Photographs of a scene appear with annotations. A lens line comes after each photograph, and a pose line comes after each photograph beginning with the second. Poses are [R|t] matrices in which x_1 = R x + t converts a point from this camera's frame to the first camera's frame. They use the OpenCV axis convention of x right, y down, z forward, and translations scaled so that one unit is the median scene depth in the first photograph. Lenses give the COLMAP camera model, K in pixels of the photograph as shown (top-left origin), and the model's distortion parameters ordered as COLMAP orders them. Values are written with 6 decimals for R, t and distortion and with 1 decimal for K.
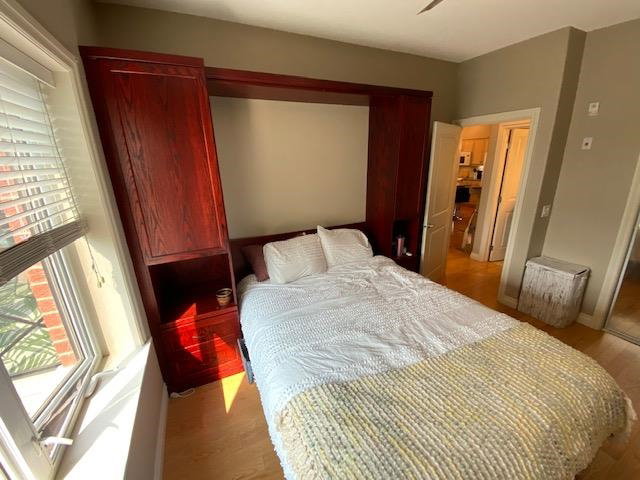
lens RADIAL K [[262.6, 0, 317.5], [0, 262.6, 238.5], [0, 0, 1]] dist [-0.002059, -0.006300]
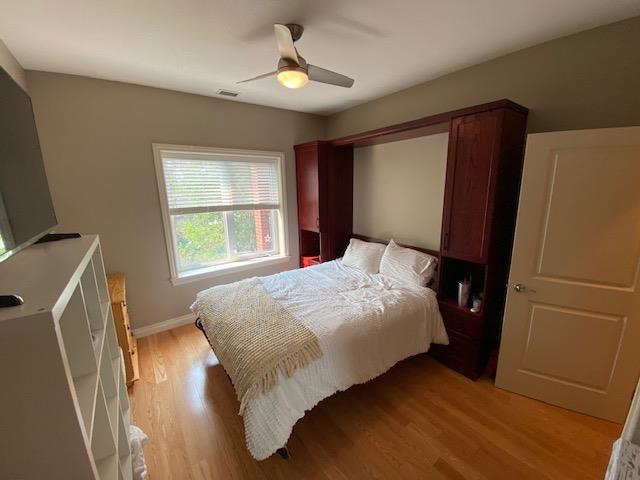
lens RADIAL K [[262.6, 0, 316.2], [0, 262.6, 242.4], [0, 0, 1]] dist [-0.002059, -0.006300]
pose [[0.178819, 0.226122, -0.957545, 1.129033], [-0.277694, 0.945262, 0.171362, -0.153148], [0.943880, 0.235262, 0.231824, 0.416785]]
